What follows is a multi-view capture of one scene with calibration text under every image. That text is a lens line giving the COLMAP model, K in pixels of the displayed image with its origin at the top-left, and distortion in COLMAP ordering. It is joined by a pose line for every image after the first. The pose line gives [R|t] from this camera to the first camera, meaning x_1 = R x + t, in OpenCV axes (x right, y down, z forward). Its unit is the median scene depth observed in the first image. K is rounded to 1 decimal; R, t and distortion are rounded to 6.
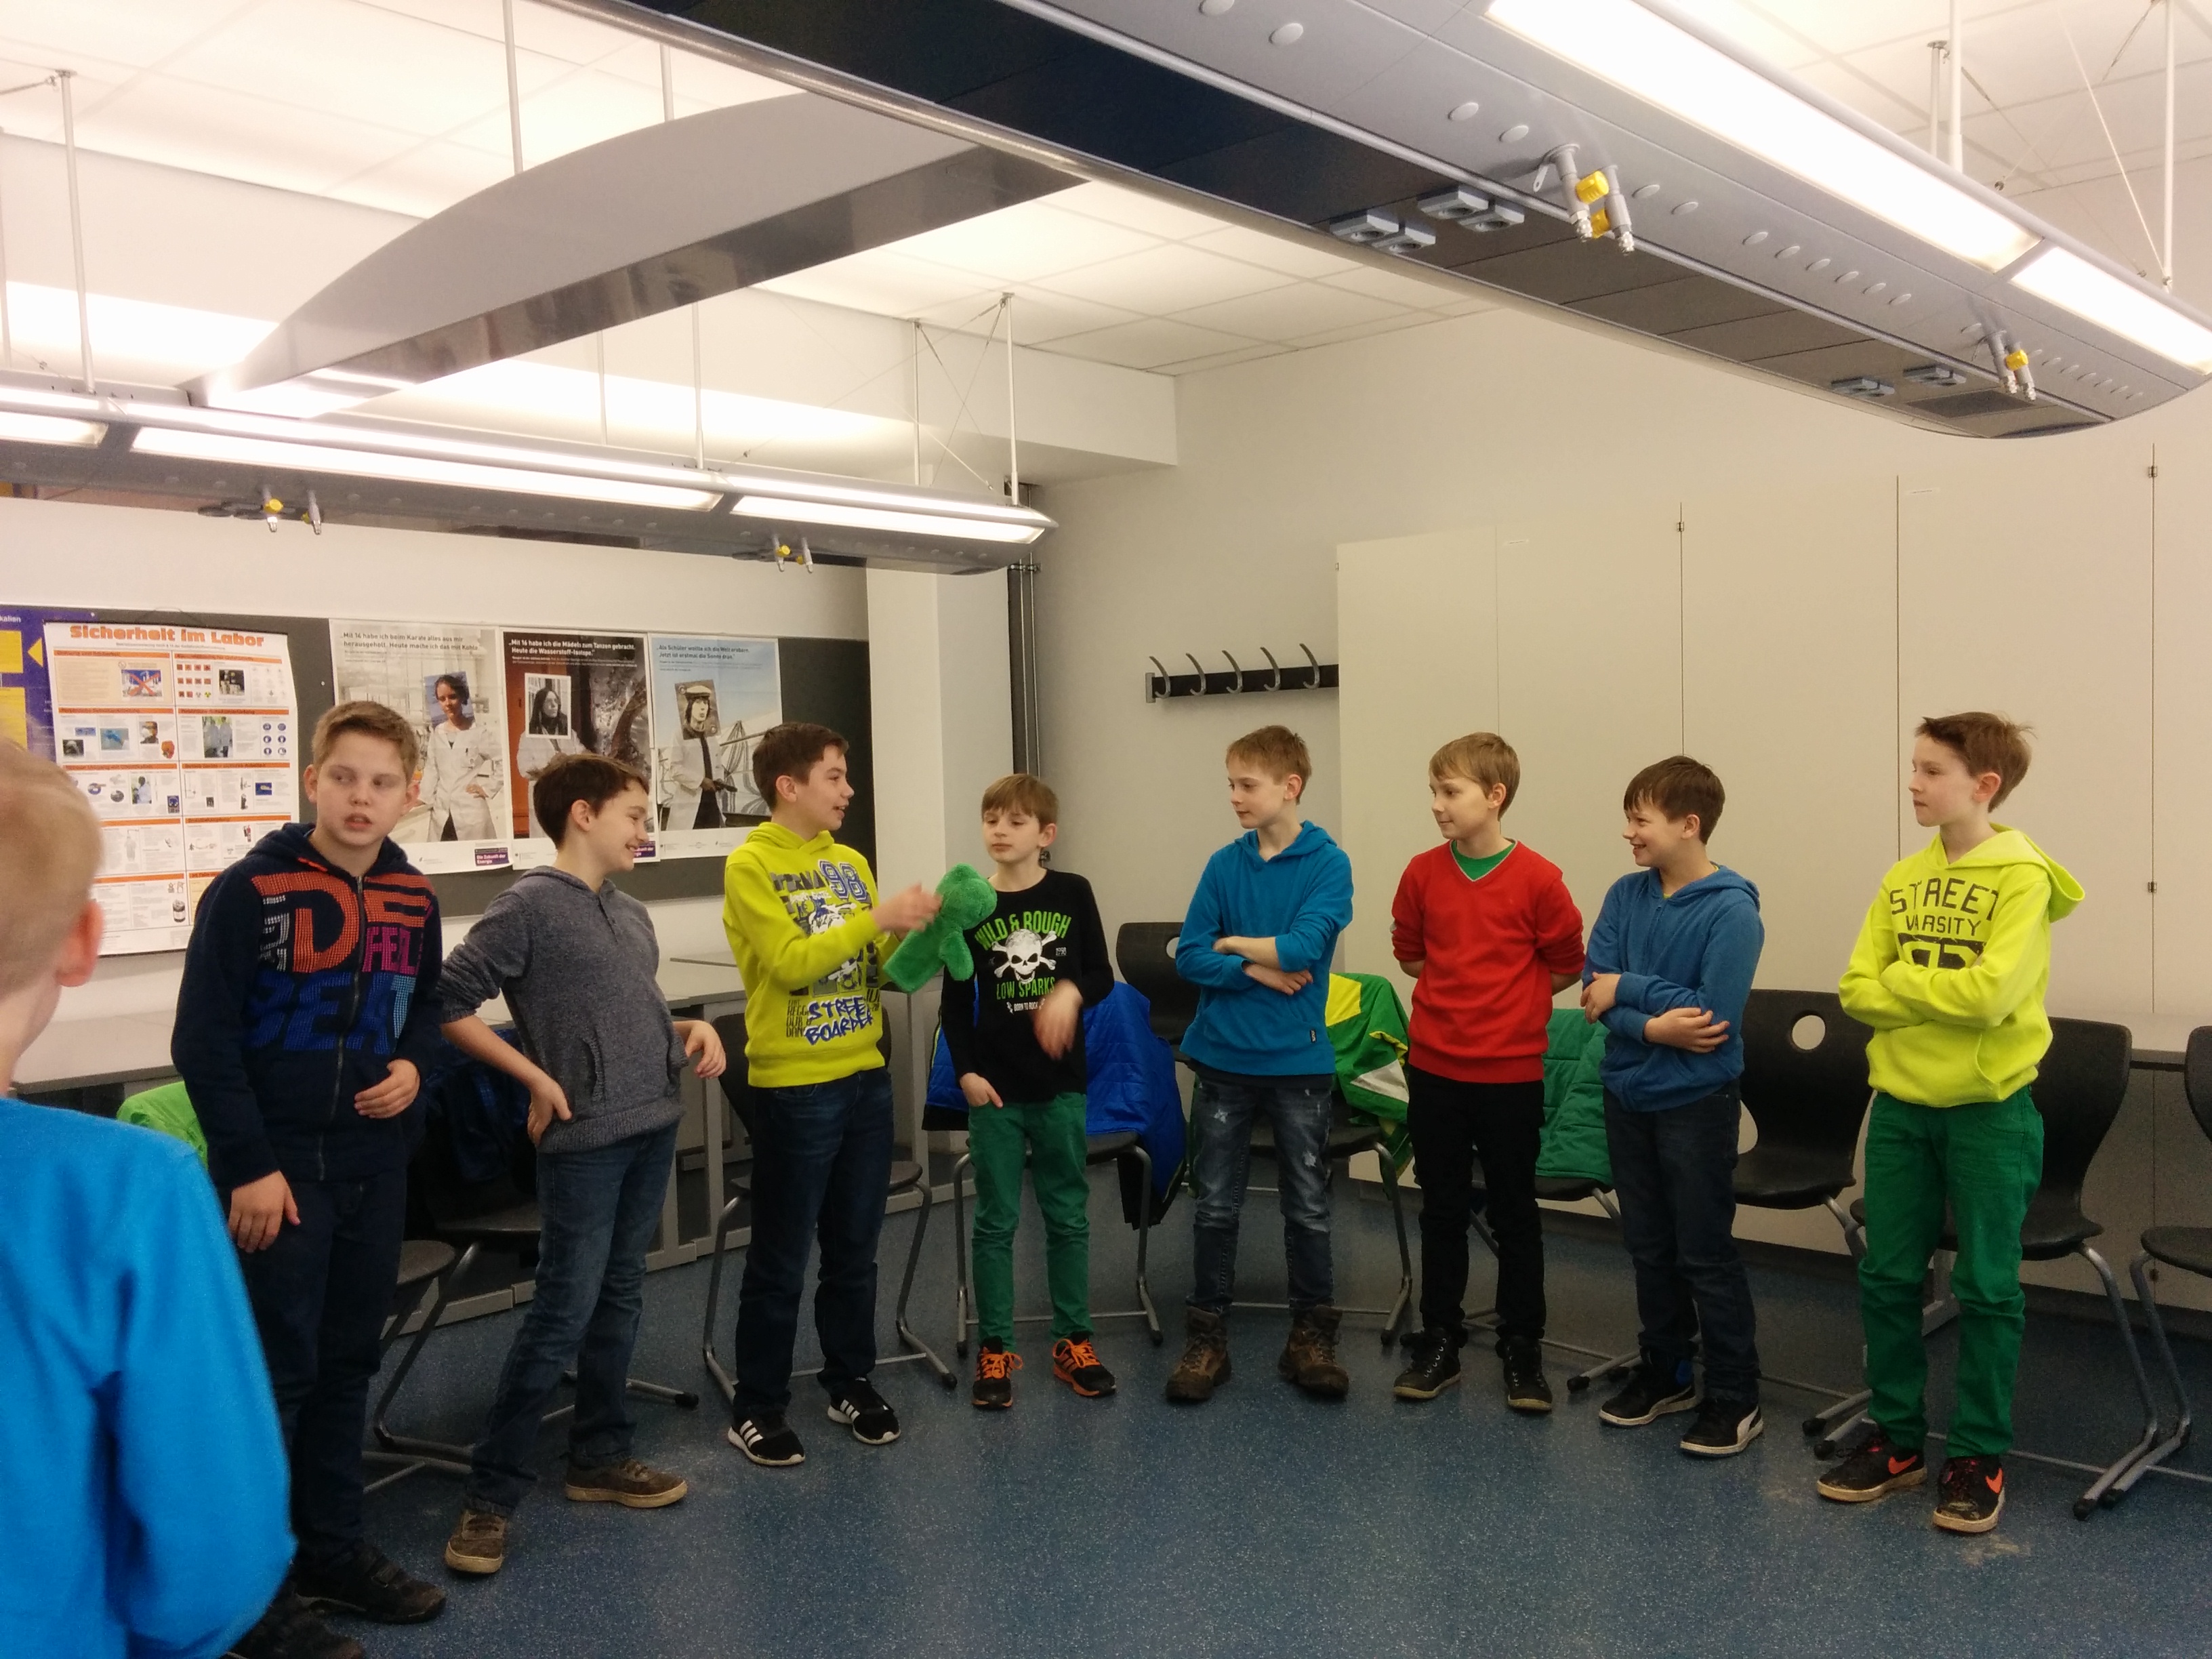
lens RADIAL K [[1915.0, 0, 1130.8], [0, 1915.0, 867.1], [0, 0, 1]] dist [0.086814, -0.117278]
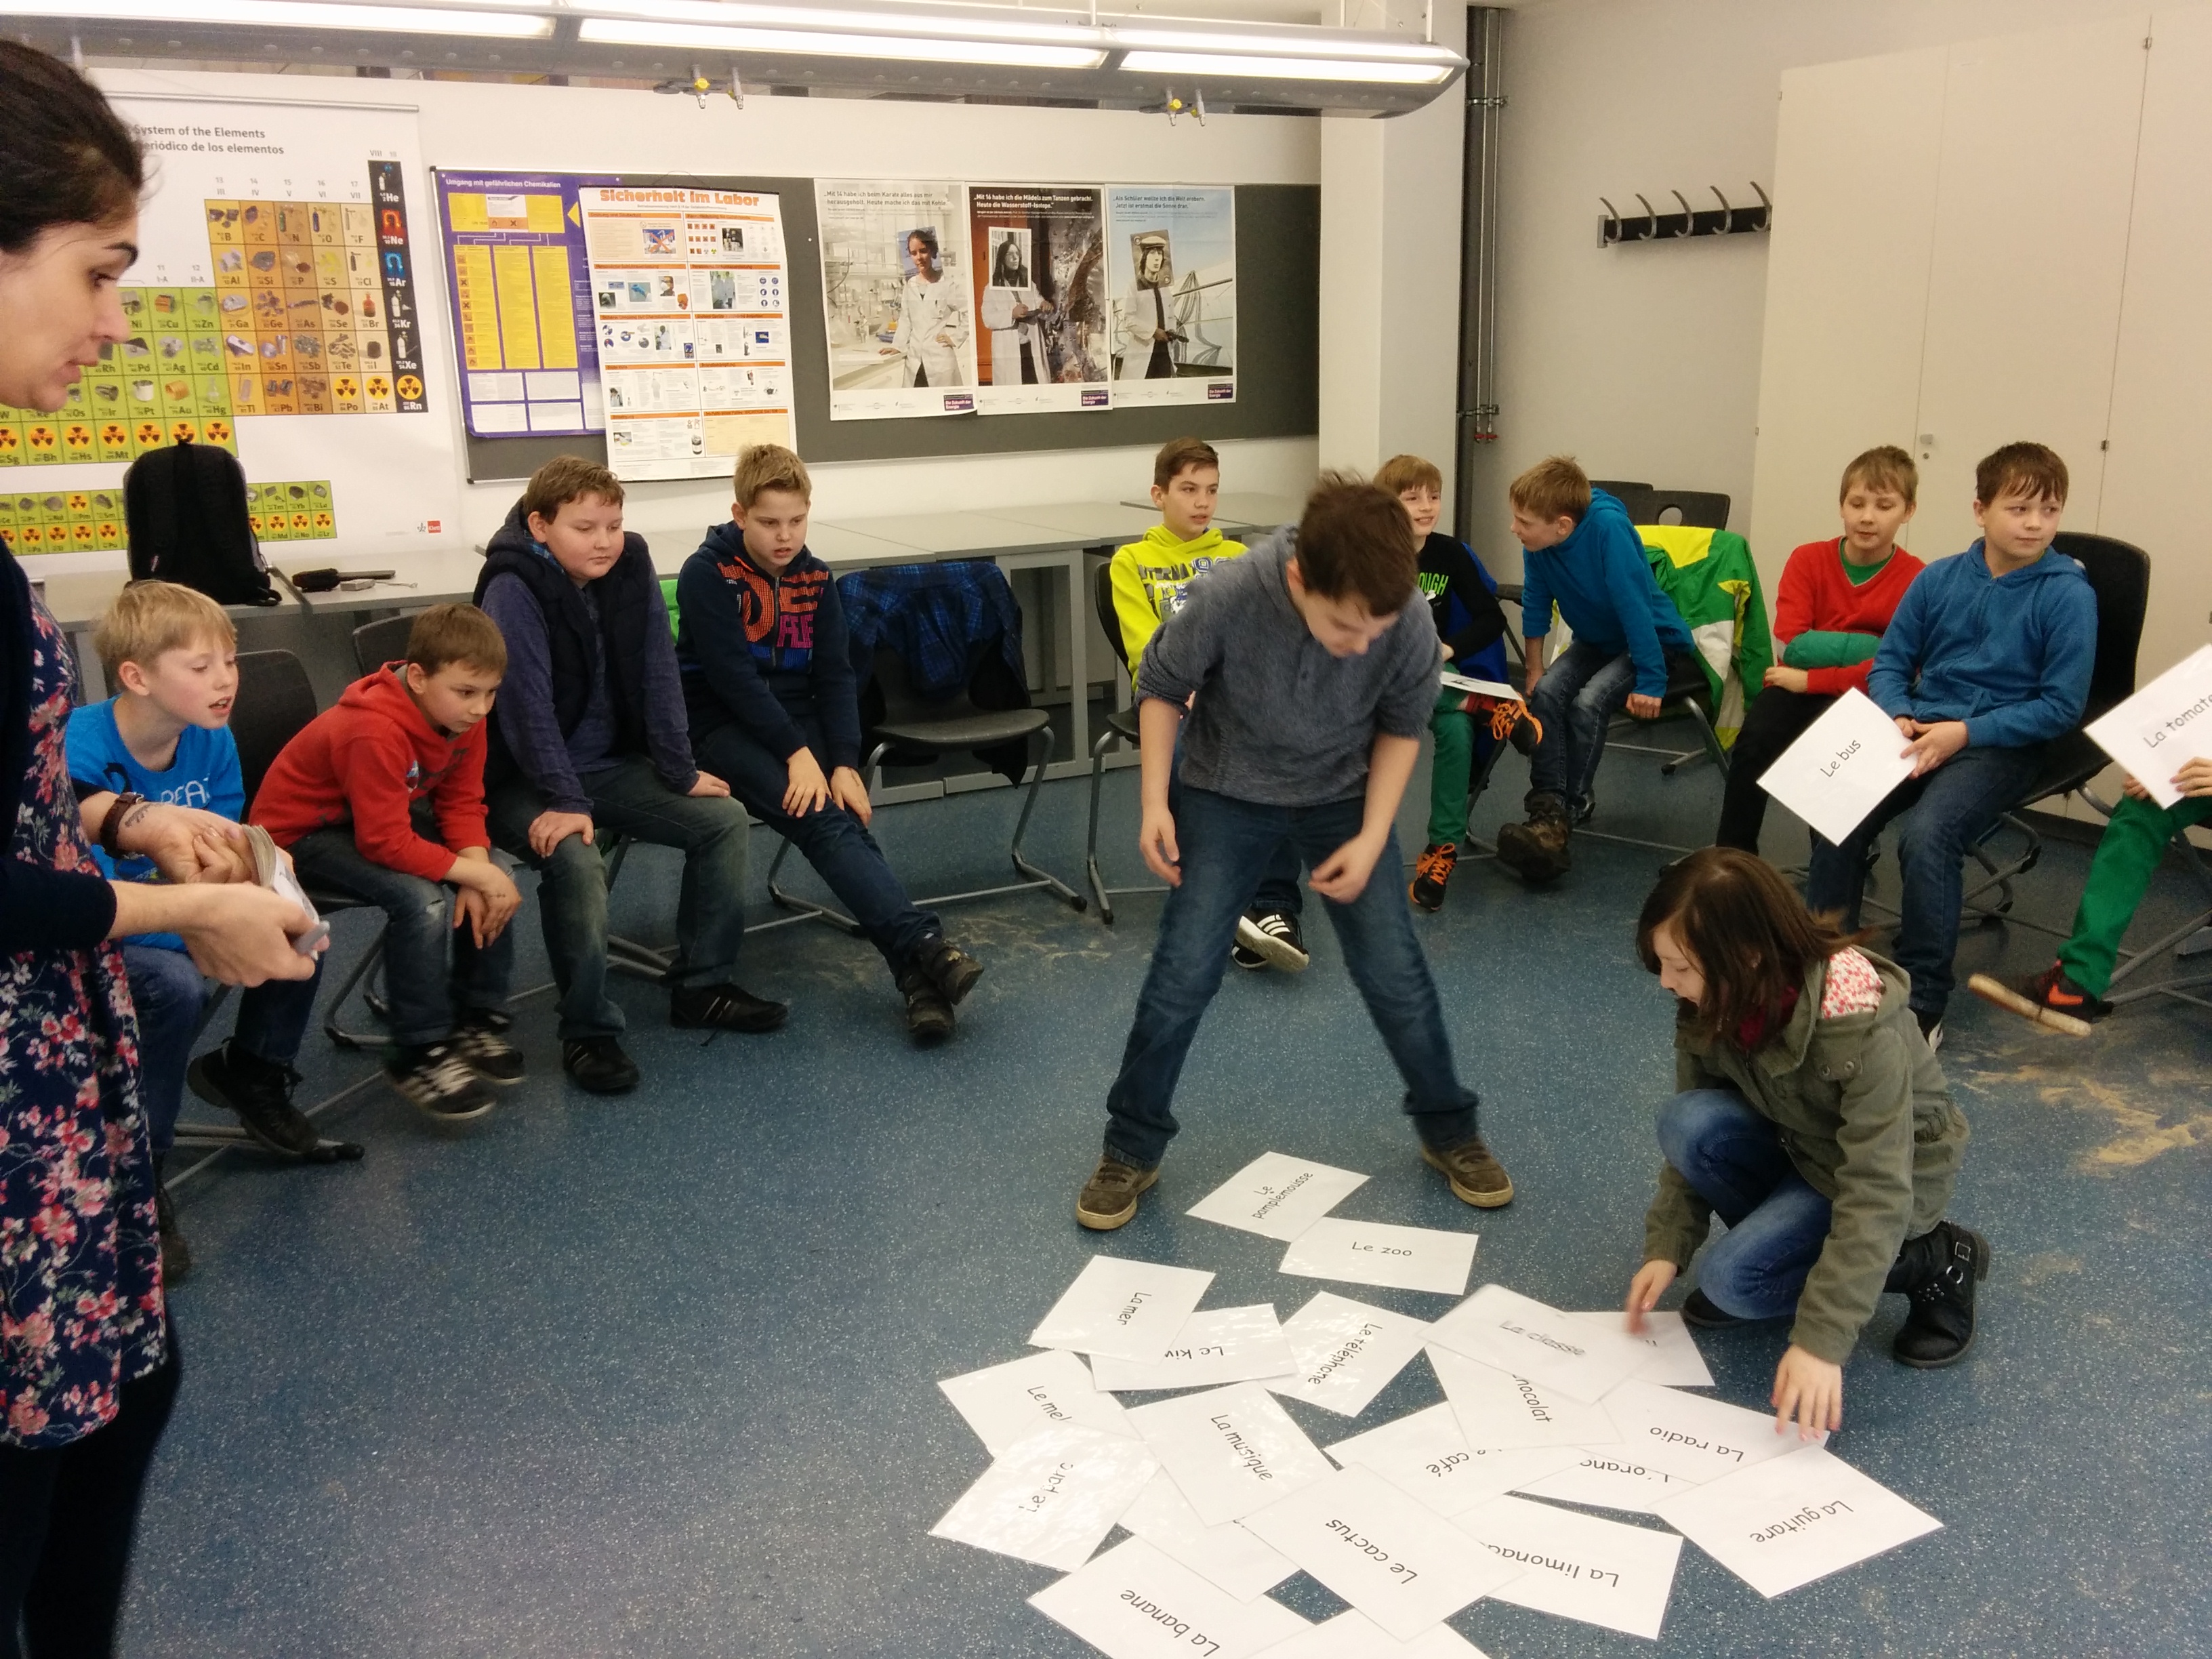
lens RADIAL K [[1915.0, 0, 1128.5], [0, 1915.0, 836.1], [0, 0, 1]] dist [0.086814, -0.117278]
pose [[0.949179, 0.086093, -0.302733, 0.134384], [-0.018901, 0.975717, 0.218220, -0.006062], [0.314169, -0.201408, 0.927757, -0.051039]]
